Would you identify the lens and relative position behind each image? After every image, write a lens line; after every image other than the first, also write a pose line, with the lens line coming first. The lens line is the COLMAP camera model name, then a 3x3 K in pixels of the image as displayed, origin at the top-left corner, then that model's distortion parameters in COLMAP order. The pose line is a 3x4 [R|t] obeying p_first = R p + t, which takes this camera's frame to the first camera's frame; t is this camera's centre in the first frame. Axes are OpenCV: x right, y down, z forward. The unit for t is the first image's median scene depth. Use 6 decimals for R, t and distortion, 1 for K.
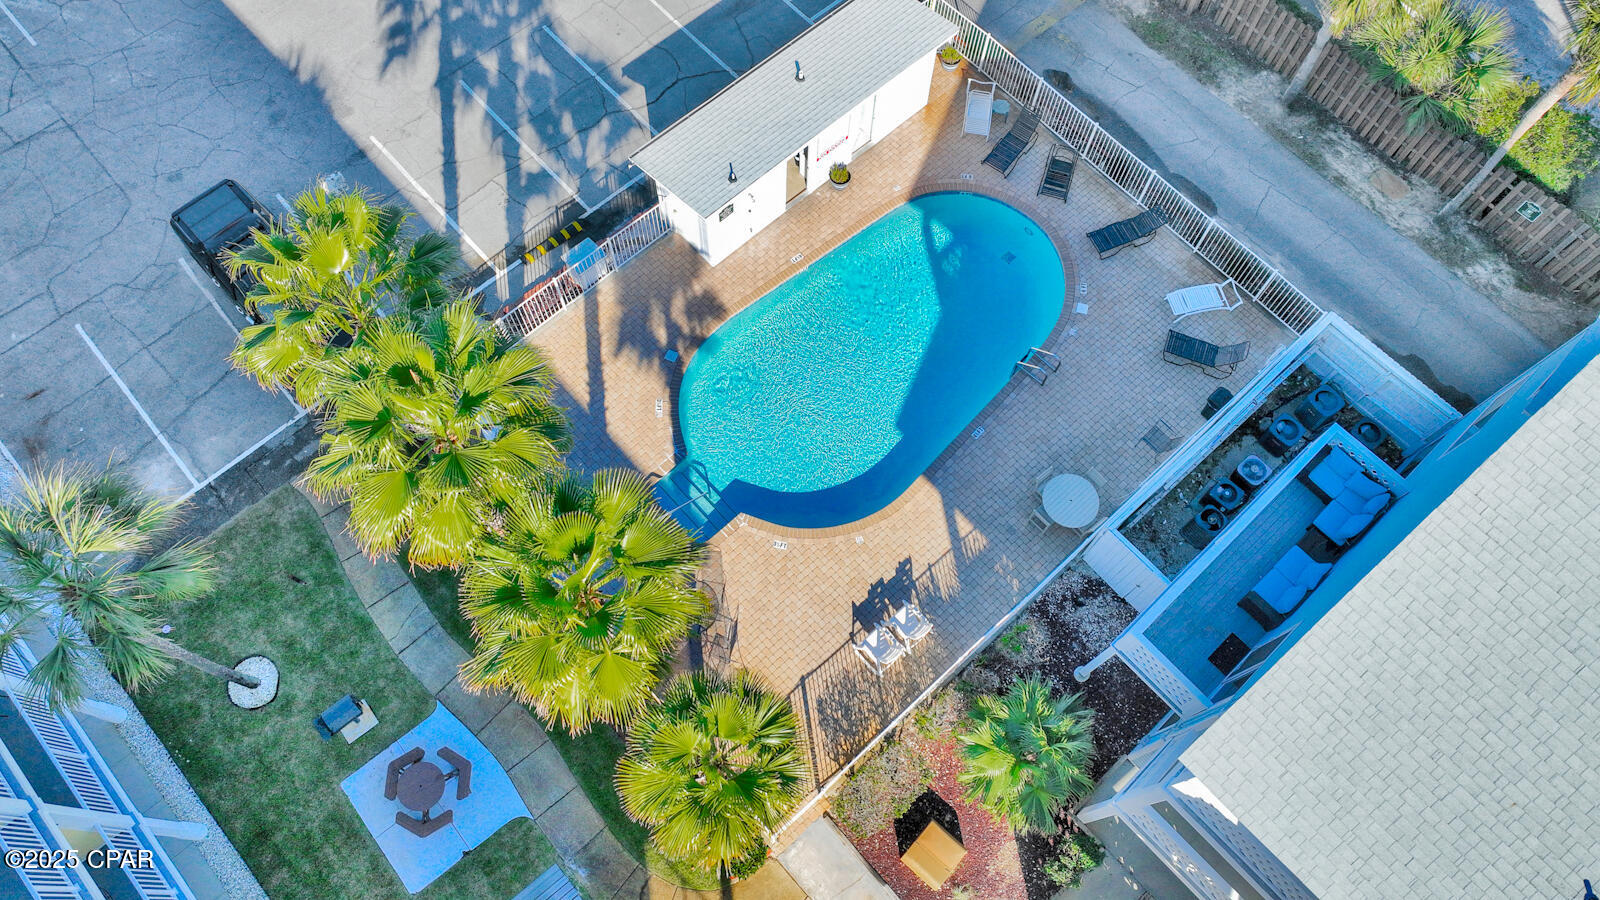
lens RADIAL K [[1127.5, 0, 796.0], [0, 1127.5, 448.0], [0, 0, 1]] dist [-0.005362, 0.023724]
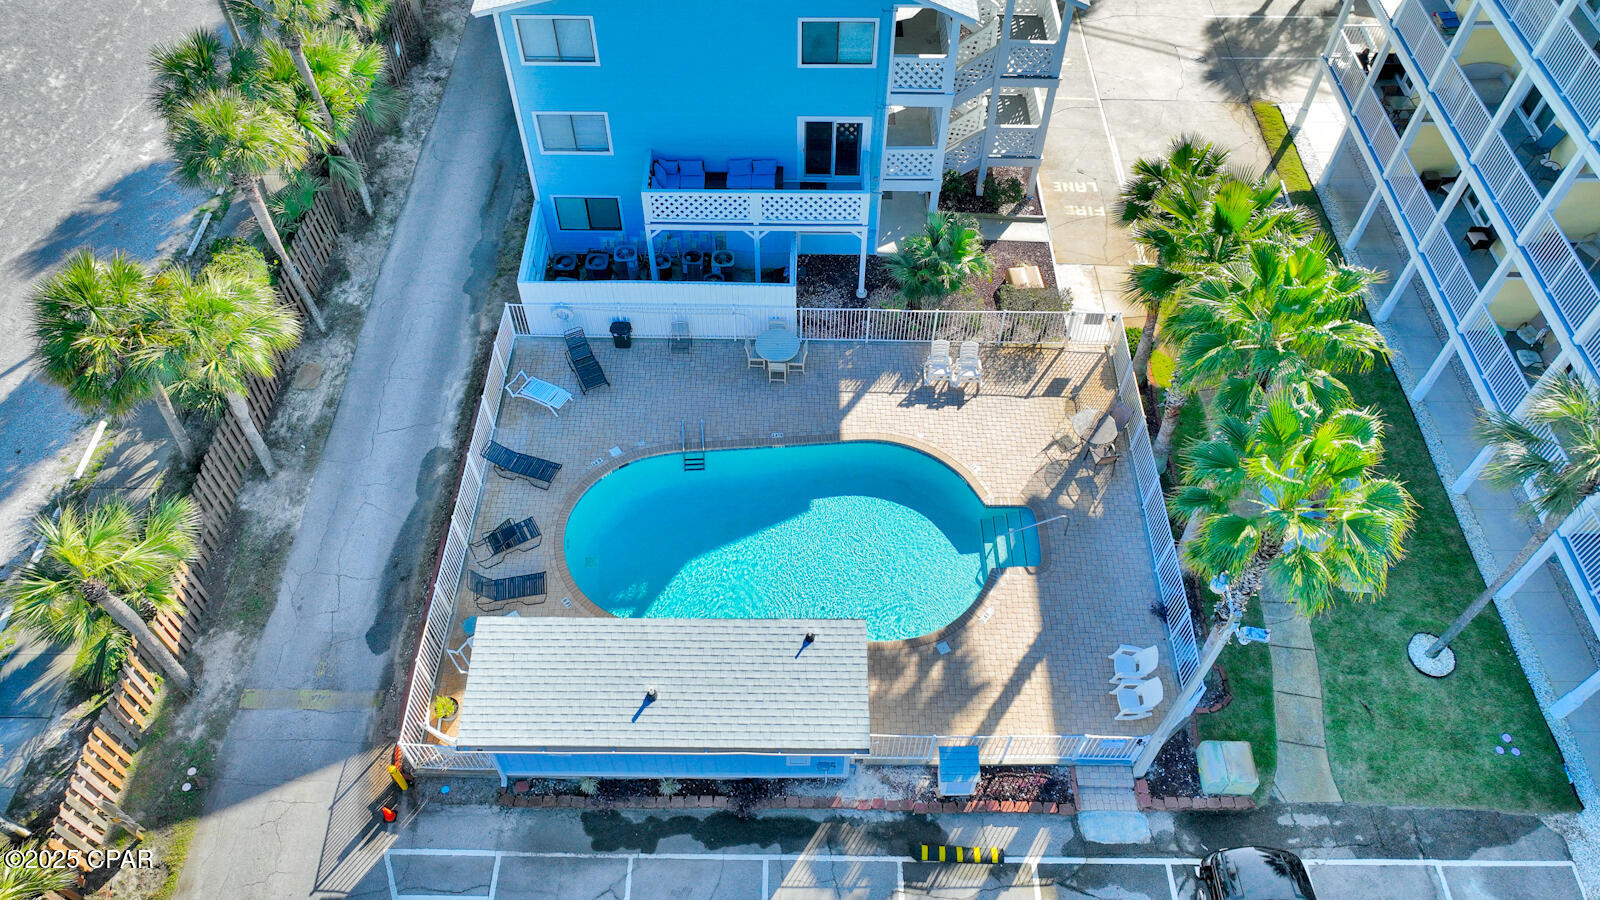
lens RADIAL K [[1127.5, 0, 796.0], [0, 1127.5, 448.0], [0, 0, 1]] dist [-0.005362, 0.023724]
pose [[-0.734294, -0.551220, 0.396192, -0.325927], [0.617338, -0.299511, 0.727453, -0.868495], [-0.282322, 0.778749, 0.560218, 0.366741]]
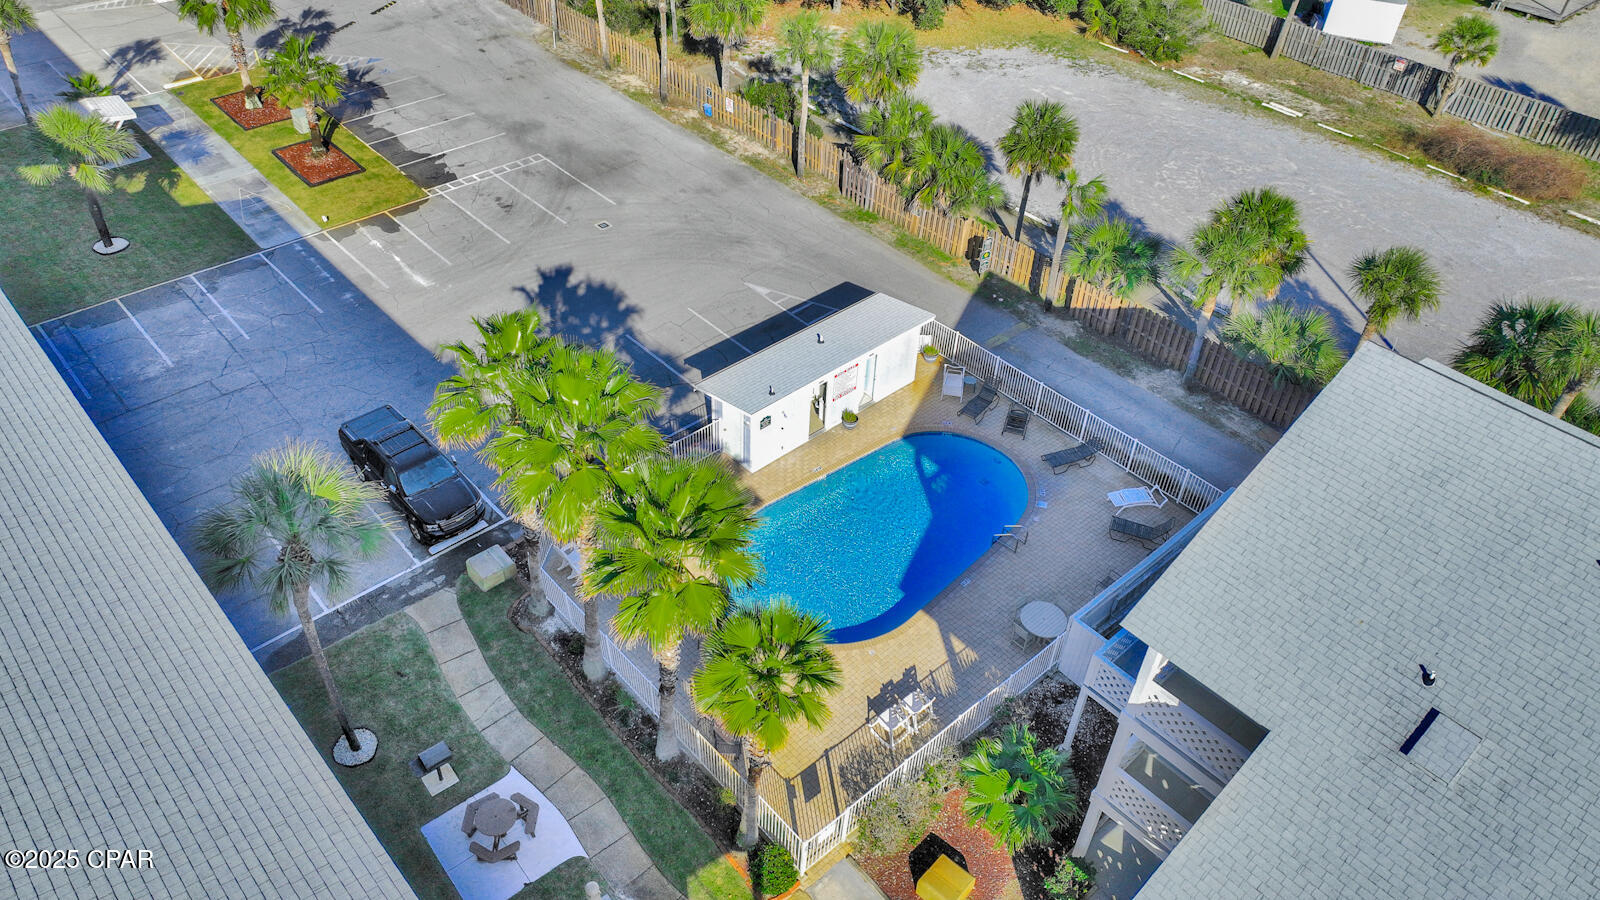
lens RADIAL K [[1127.5, 0, 796.0], [0, 1127.5, 448.0], [0, 0, 1]] dist [-0.005362, 0.023724]
pose [[0.999915, 0.012160, 0.004771, -0.032863], [-0.008770, 0.895618, -0.444738, 0.416060], [-0.009681, 0.444659, 0.895648, -0.173943]]
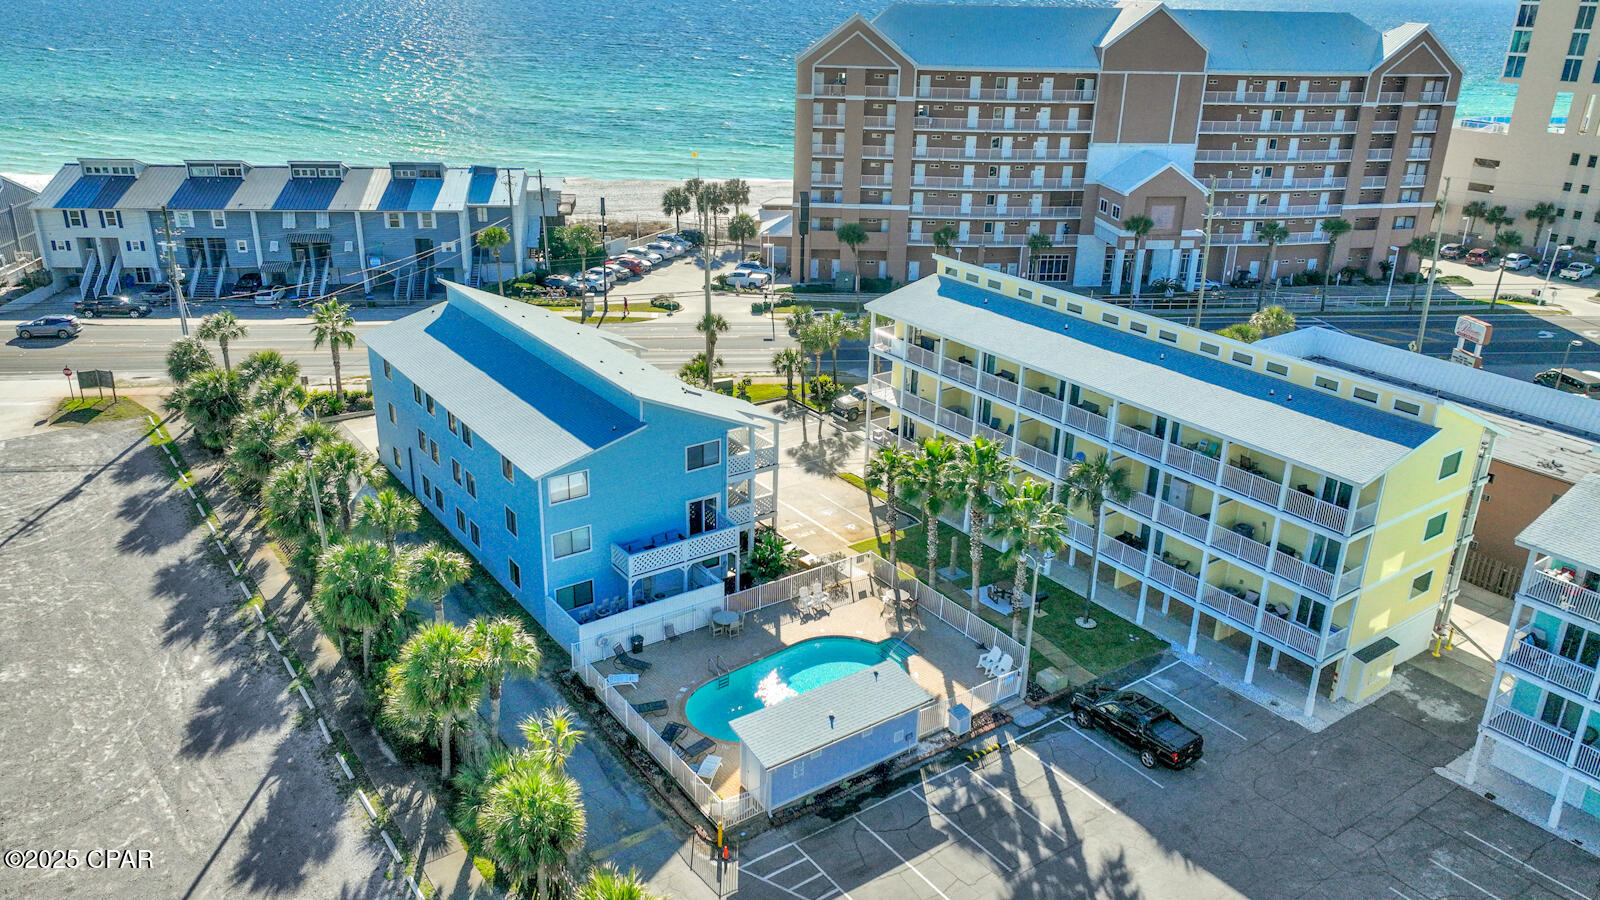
lens RADIAL K [[1159.5, 0, 802.9], [0, 1159.5, 475.8], [0, 0, 1]] dist [0.001396, 0.005584]
pose [[-0.991919, -0.089163, 0.090259, -0.080134], [0.091454, -0.009405, 0.995765, -2.111254], [-0.087936, 0.995973, 0.017483, 0.656614]]
